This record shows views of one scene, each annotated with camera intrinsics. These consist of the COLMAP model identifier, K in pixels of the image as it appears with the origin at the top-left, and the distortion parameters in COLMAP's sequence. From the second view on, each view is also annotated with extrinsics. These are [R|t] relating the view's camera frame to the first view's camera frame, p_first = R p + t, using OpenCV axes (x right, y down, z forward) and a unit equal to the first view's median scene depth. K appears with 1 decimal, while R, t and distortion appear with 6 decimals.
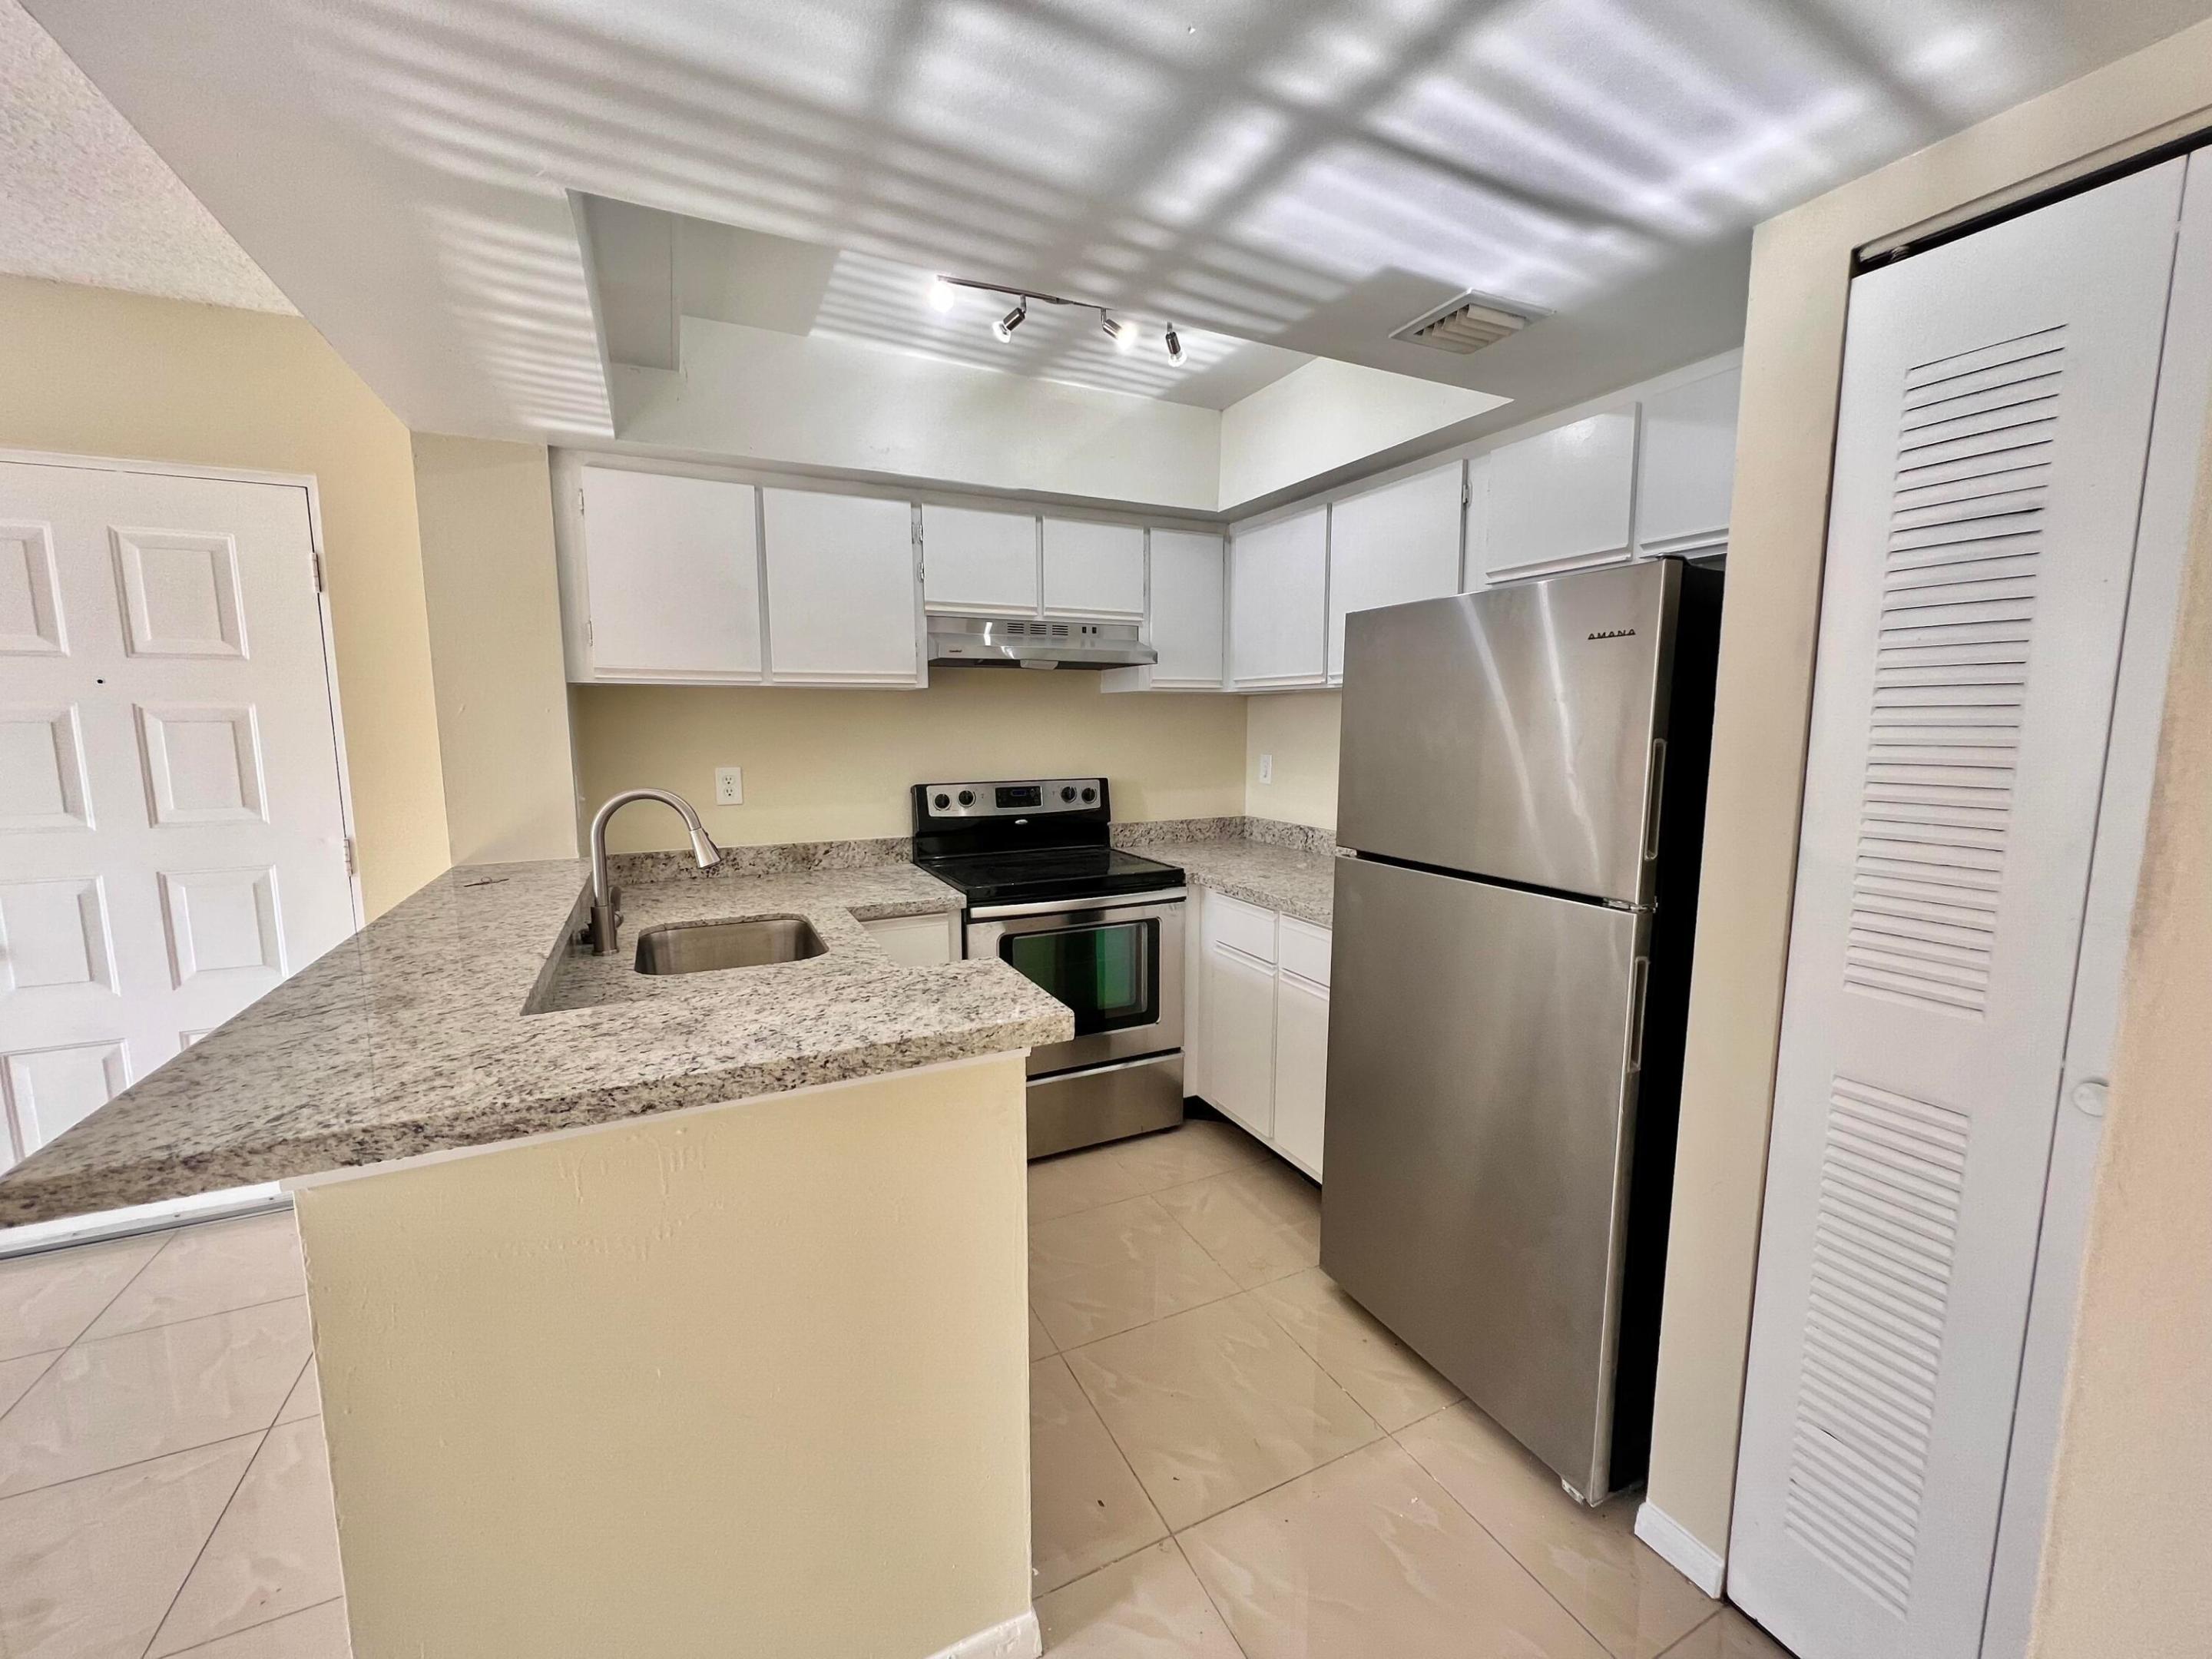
lens RADIAL K [[892.4, 0, 1106.0], [0, 892.4, 835.4], [0, 0, 1]] dist [0.002548, 0.000381]
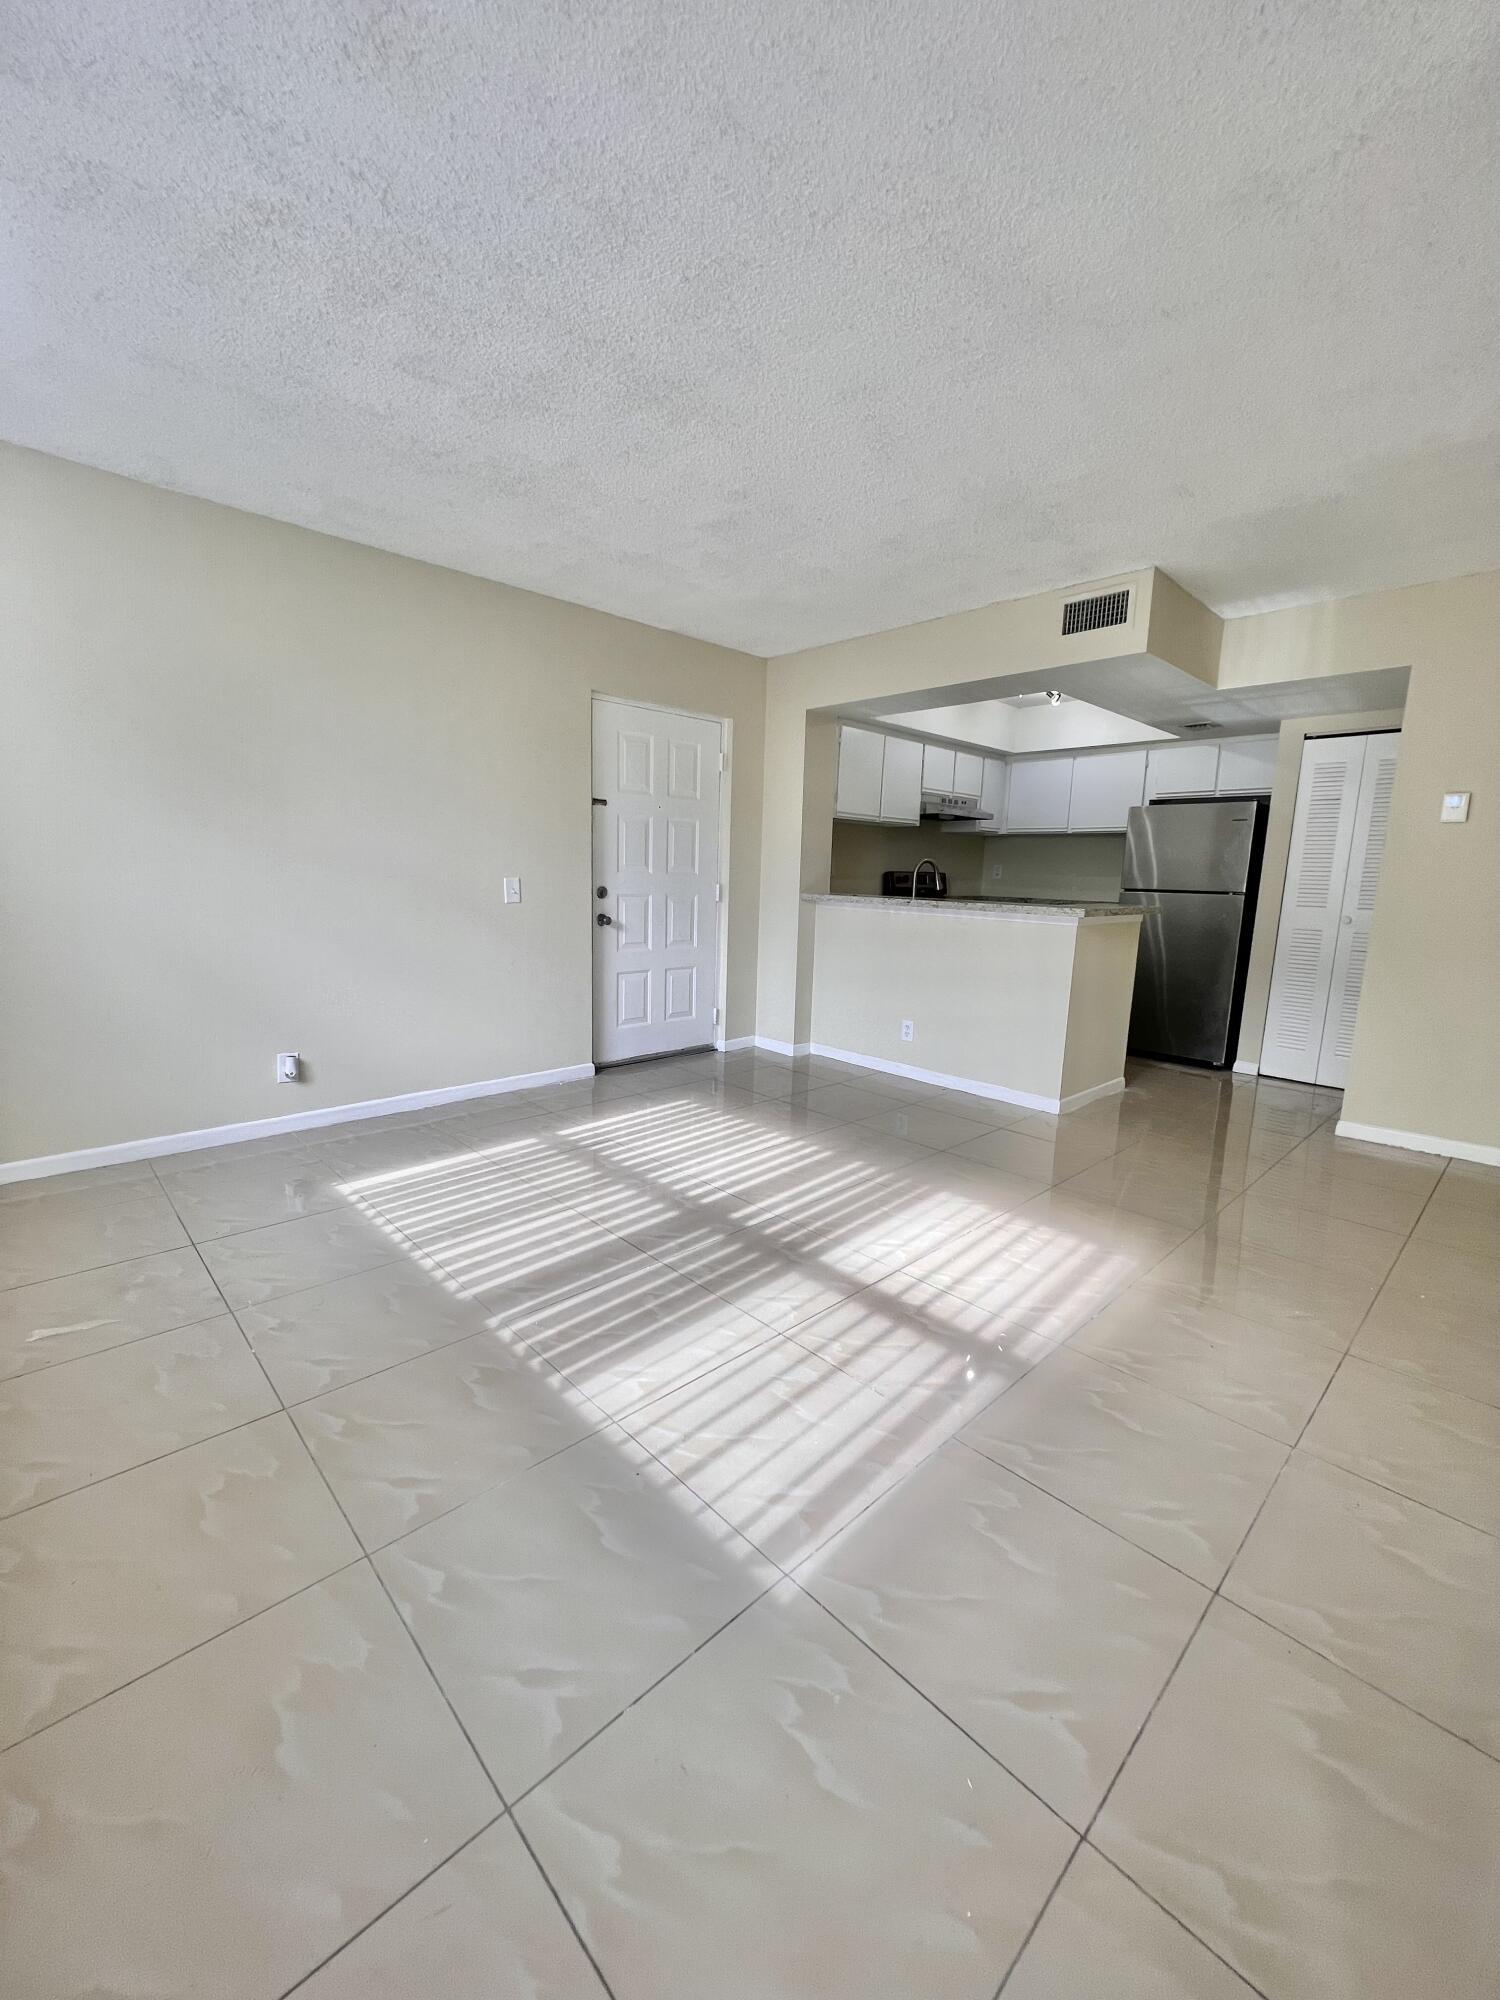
lens RADIAL K [[797.0, 0, 750.7], [0, 797.0, 1009.9], [0, 0, 1]] dist [-0.000348, -0.001302]
pose [[0.952294, -0.027994, 0.303895, -1.460187], [0.013597, 0.998687, 0.049387, 0.228691], [-0.304878, -0.042898, 0.951425, -0.951351]]
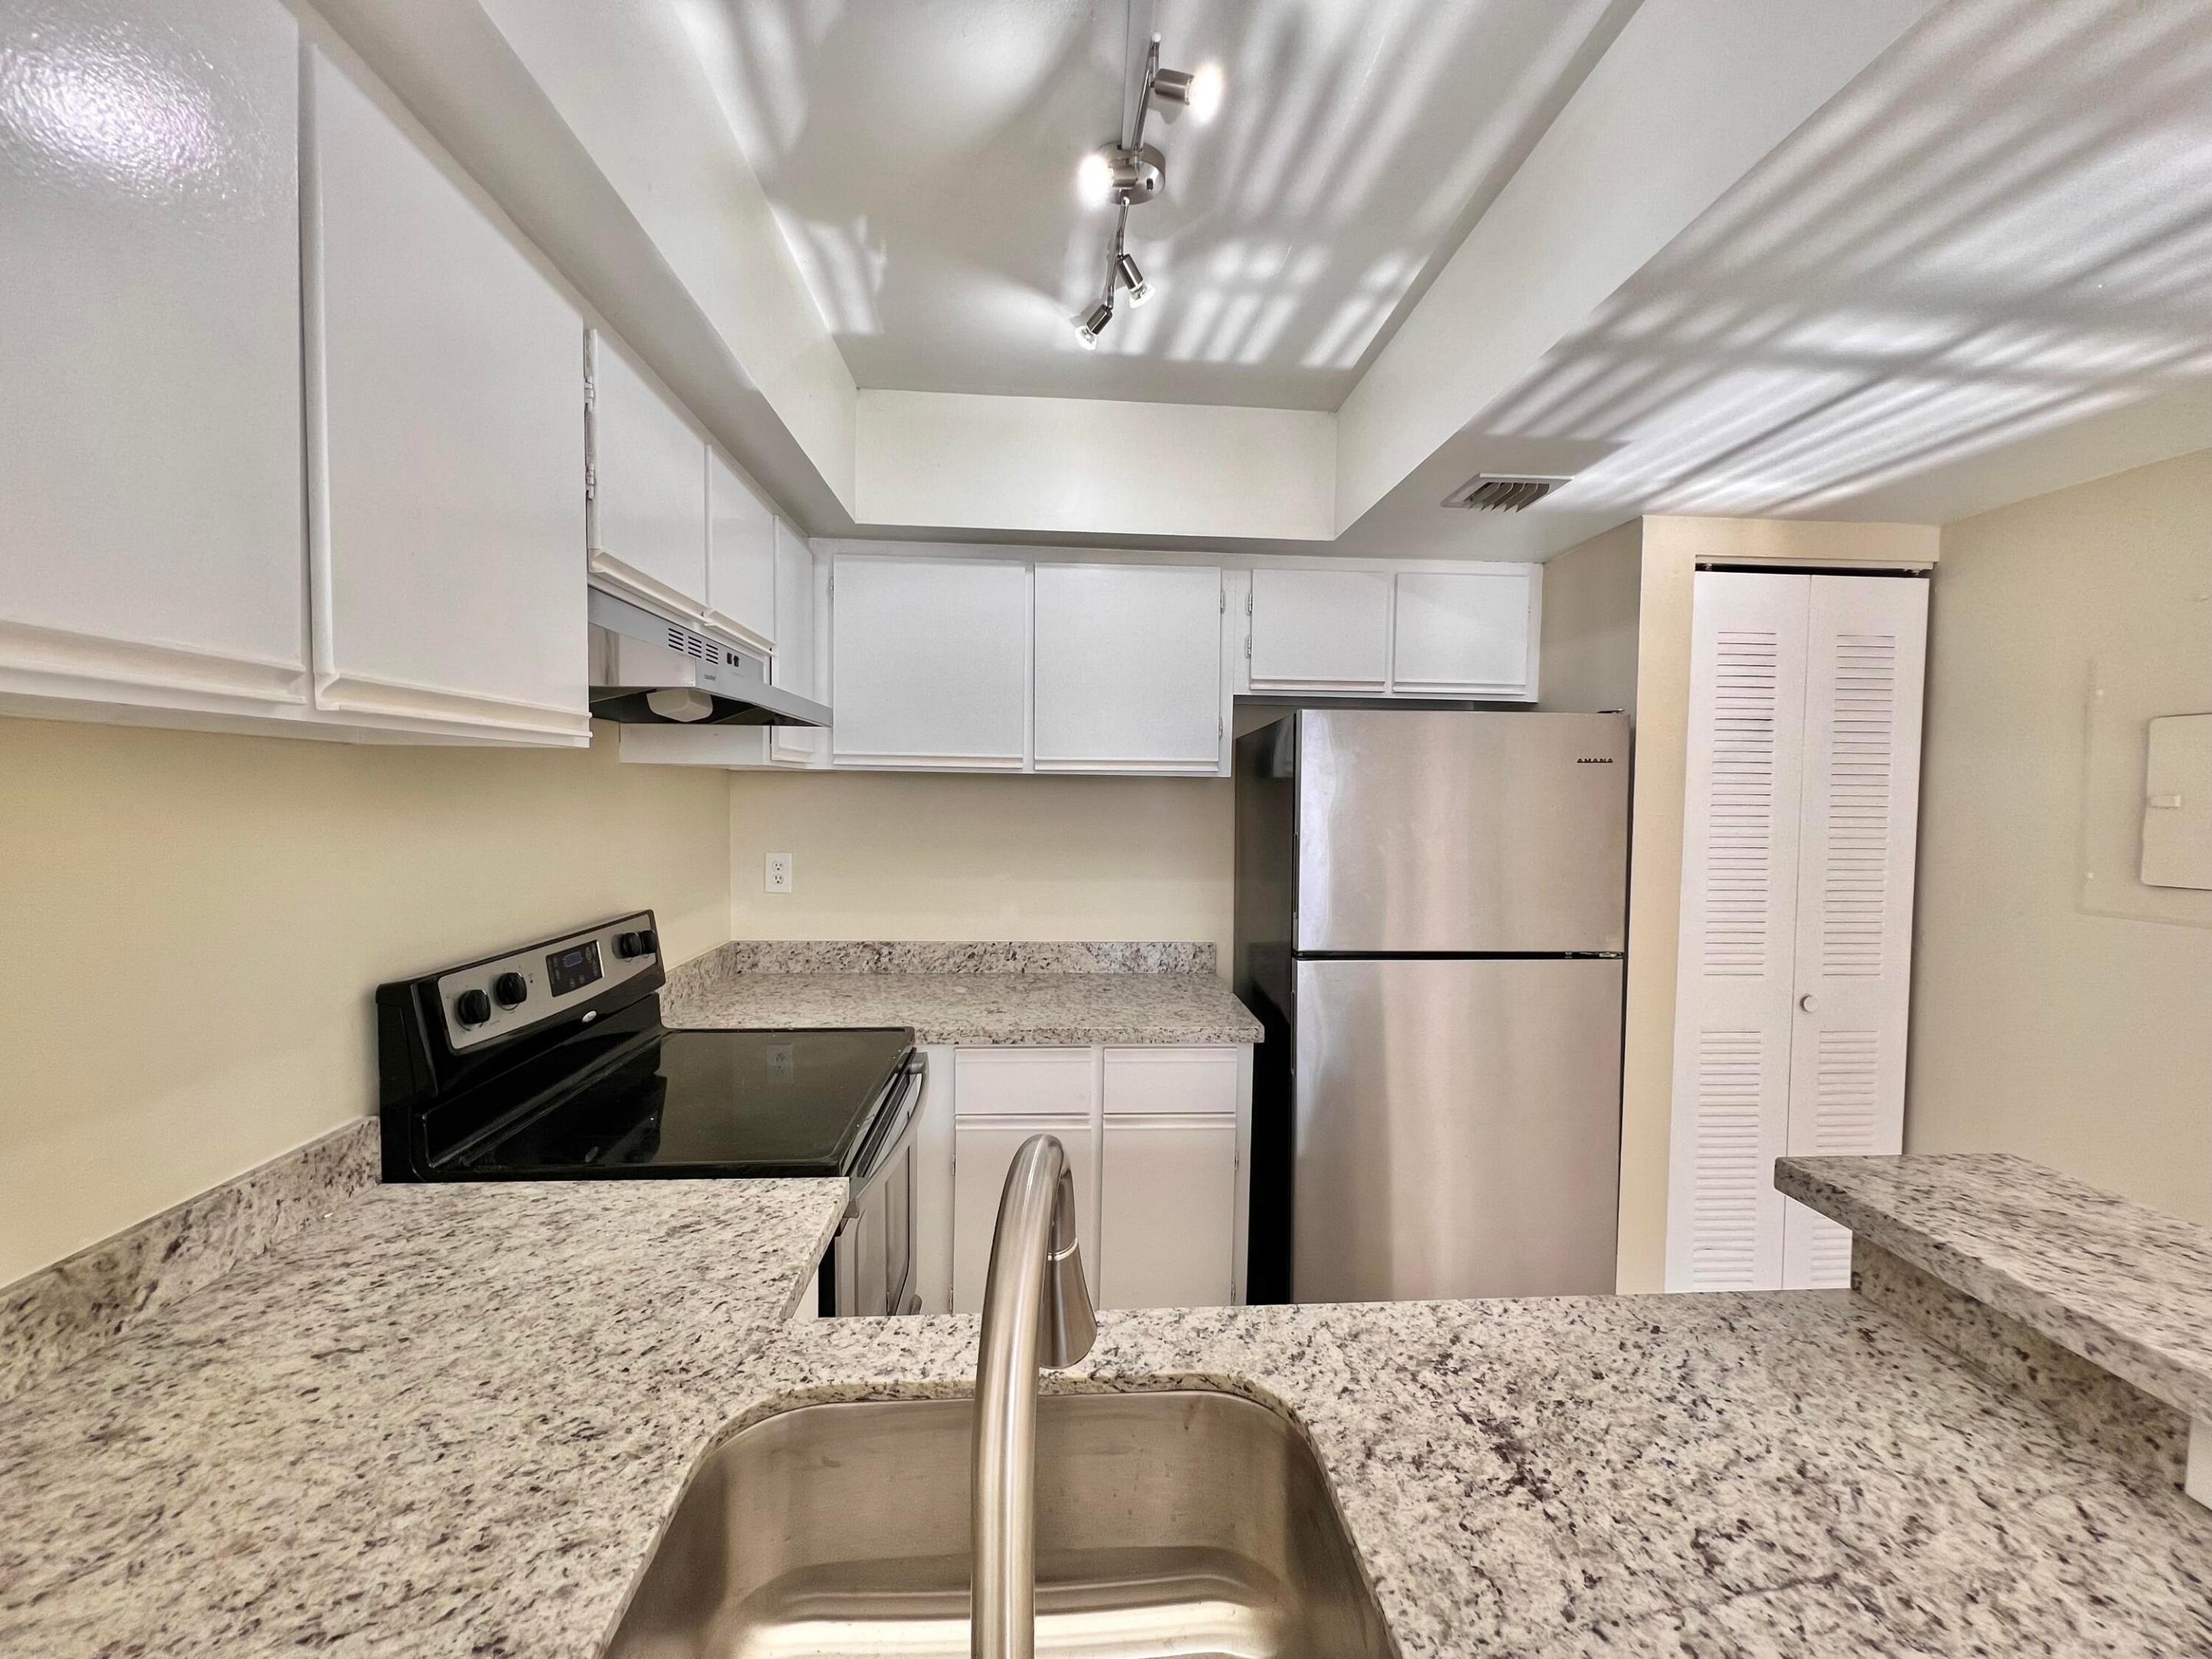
lens RADIAL K [[892.4, 0, 1118.5], [0, 892.4, 840.3], [0, 0, 1]] dist [0.002548, 0.000381]
pose [[0.366673, -0.040438, 0.929471, -0.605708], [0.104654, 0.994507, 0.001982, -0.112122], [-0.924445, 0.096546, 0.368891, 0.725546]]
